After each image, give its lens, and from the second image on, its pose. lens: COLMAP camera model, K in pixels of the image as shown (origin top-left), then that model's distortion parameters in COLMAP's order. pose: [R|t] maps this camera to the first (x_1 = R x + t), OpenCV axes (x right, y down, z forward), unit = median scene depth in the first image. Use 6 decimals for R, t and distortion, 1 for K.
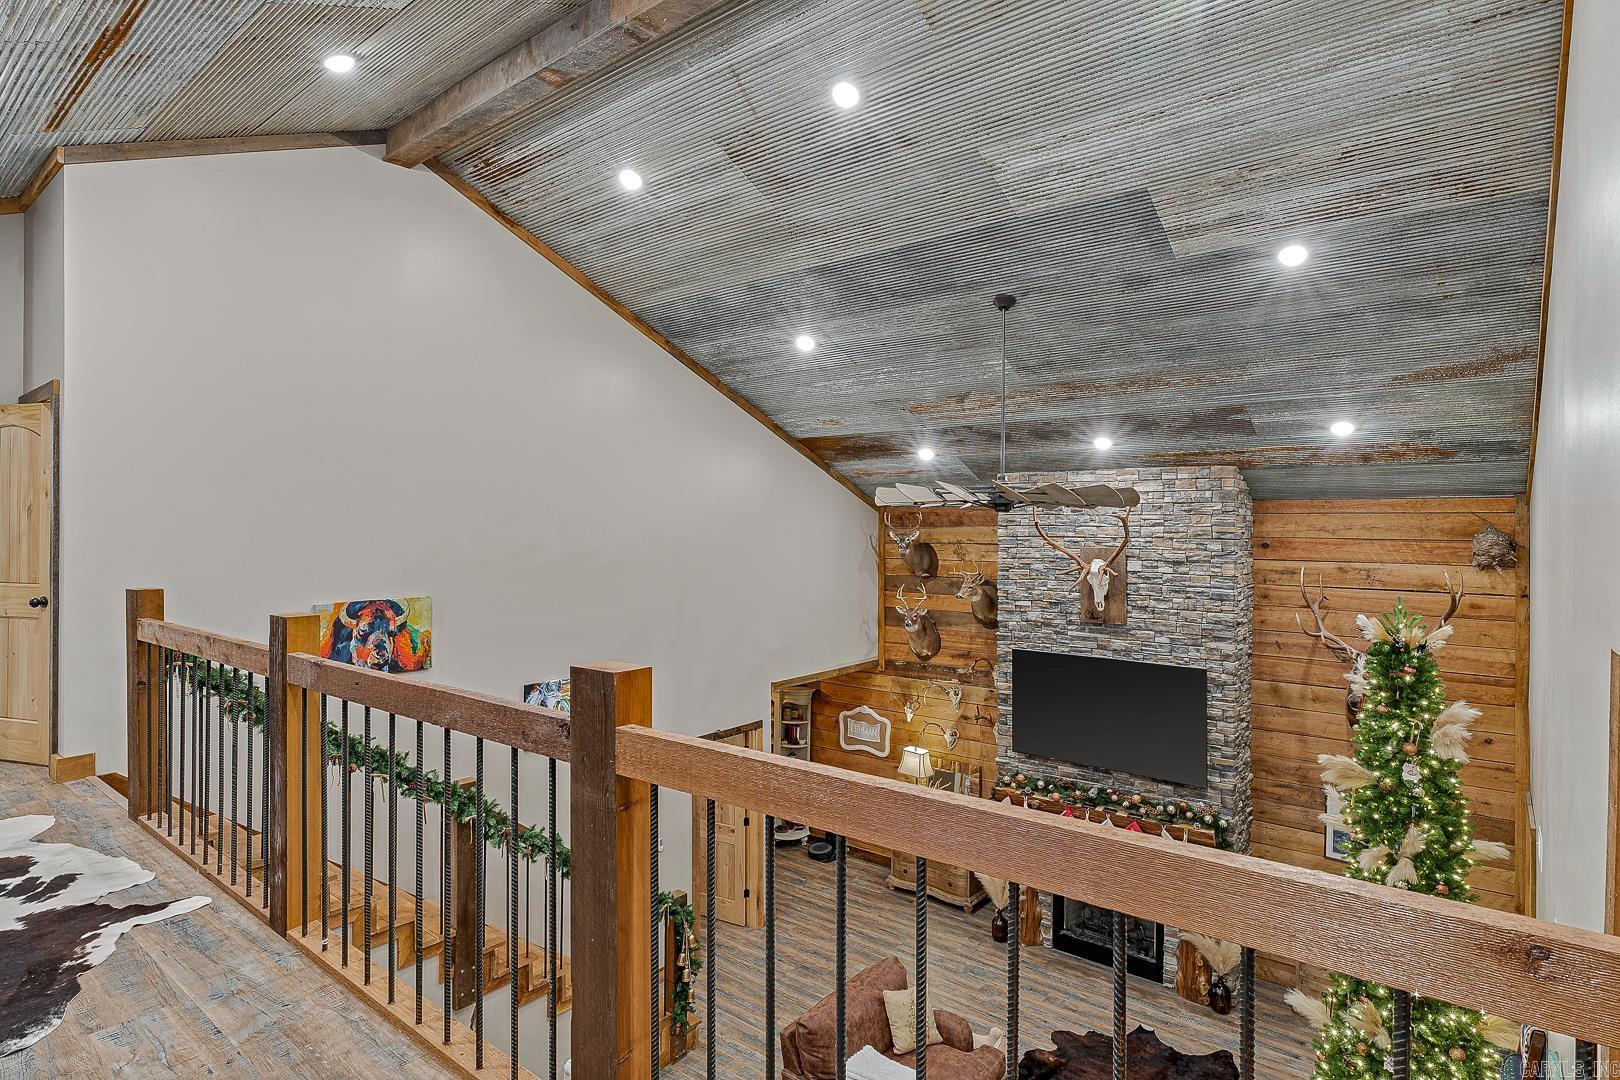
lens RADIAL K [[858.0, 0, 797.3], [0, 858.0, 540.0], [0, 0, 1]] dist [0.007807, -0.001451]
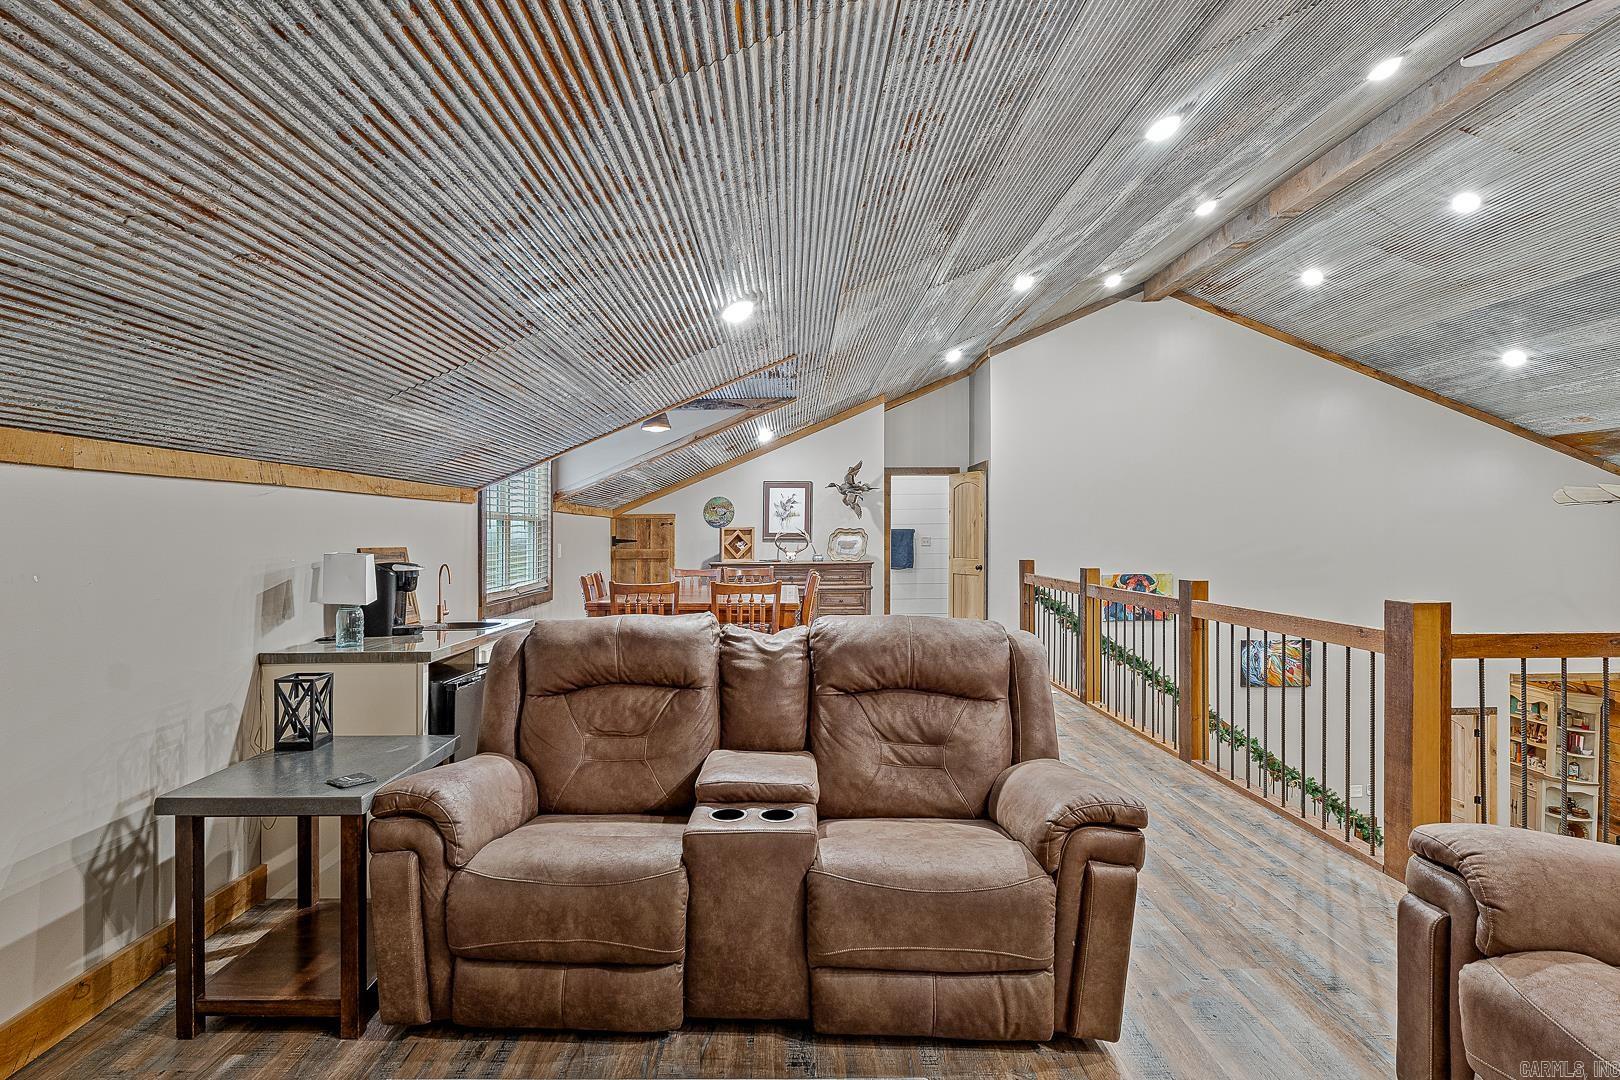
lens RADIAL K [[858.0, 0, 795.7], [0, 858.0, 537.0], [0, 0, 1]] dist [0.007807, -0.001451]
pose [[0.645374, -0.004394, -0.763854, 0.316784], [0.000039, 0.999984, -0.005719, 0.008556], [0.763867, 0.003662, 0.645364, -0.515721]]
